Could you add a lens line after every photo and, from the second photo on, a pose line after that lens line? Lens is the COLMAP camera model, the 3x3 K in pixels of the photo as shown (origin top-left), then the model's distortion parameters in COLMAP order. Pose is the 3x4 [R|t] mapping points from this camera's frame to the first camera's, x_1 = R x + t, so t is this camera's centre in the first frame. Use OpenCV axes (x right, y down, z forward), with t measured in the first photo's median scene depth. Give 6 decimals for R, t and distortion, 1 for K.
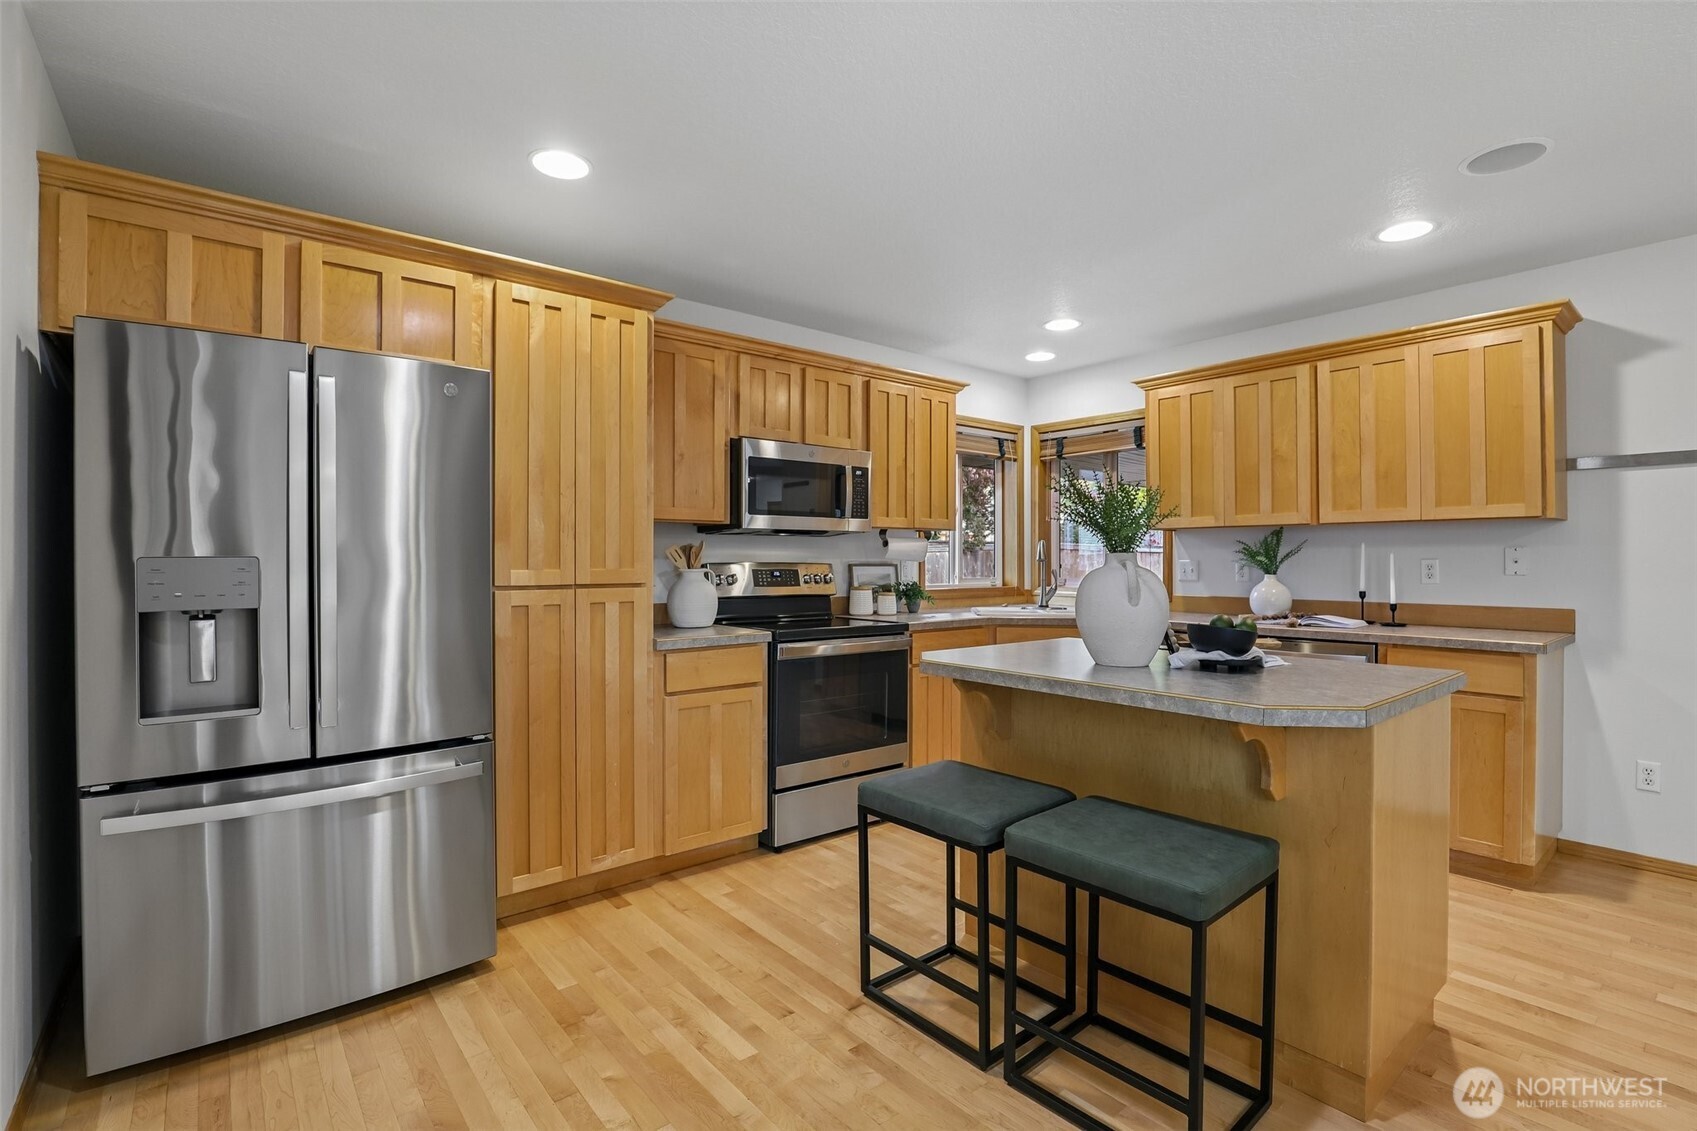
lens RADIAL K [[782.3, 0, 849.1], [0, 782.3, 559.2], [0, 0, 1]] dist [-0.028060, 0.001892]
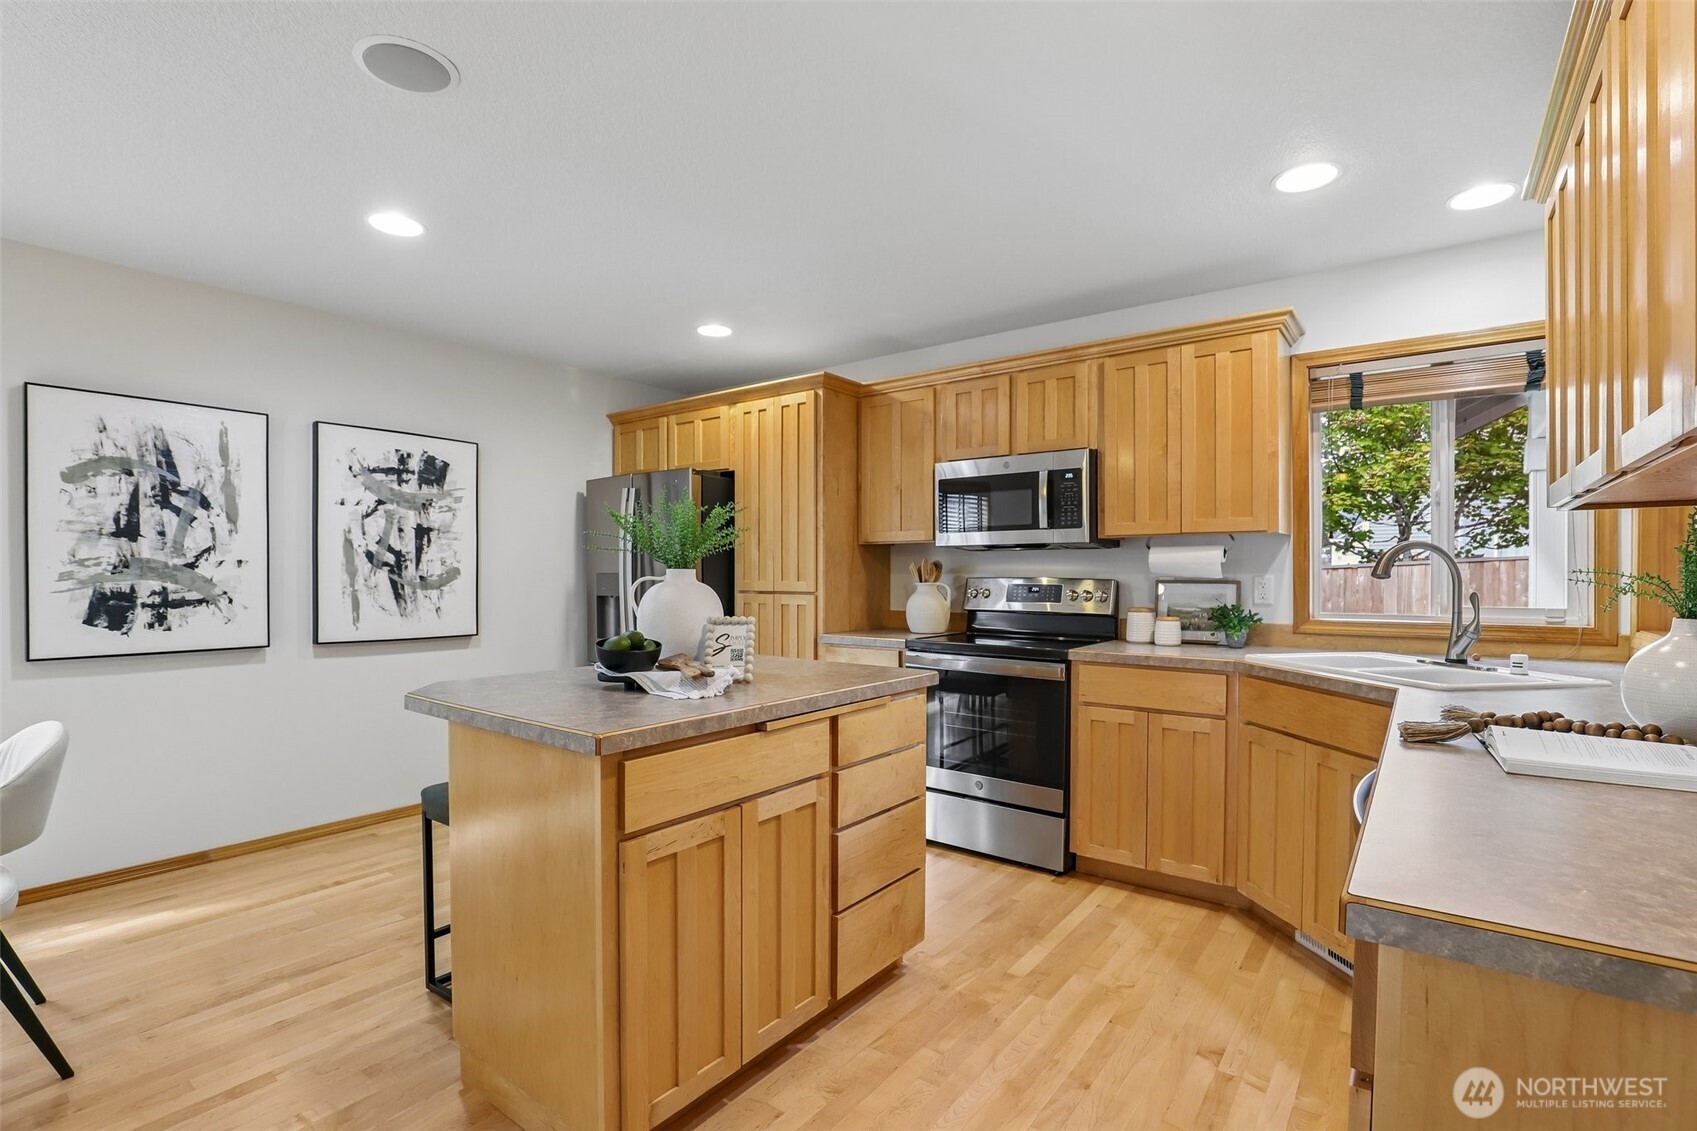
lens RADIAL K [[782.3, 0, 860.7], [0, 782.3, 579.0], [0, 0, 1]] dist [-0.028060, 0.001892]
pose [[0.245409, 0.004882, -0.969407, 0.808071], [-0.001641, 0.999988, 0.004620, 0.001891], [0.969418, 0.000457, 0.245414, 0.560667]]
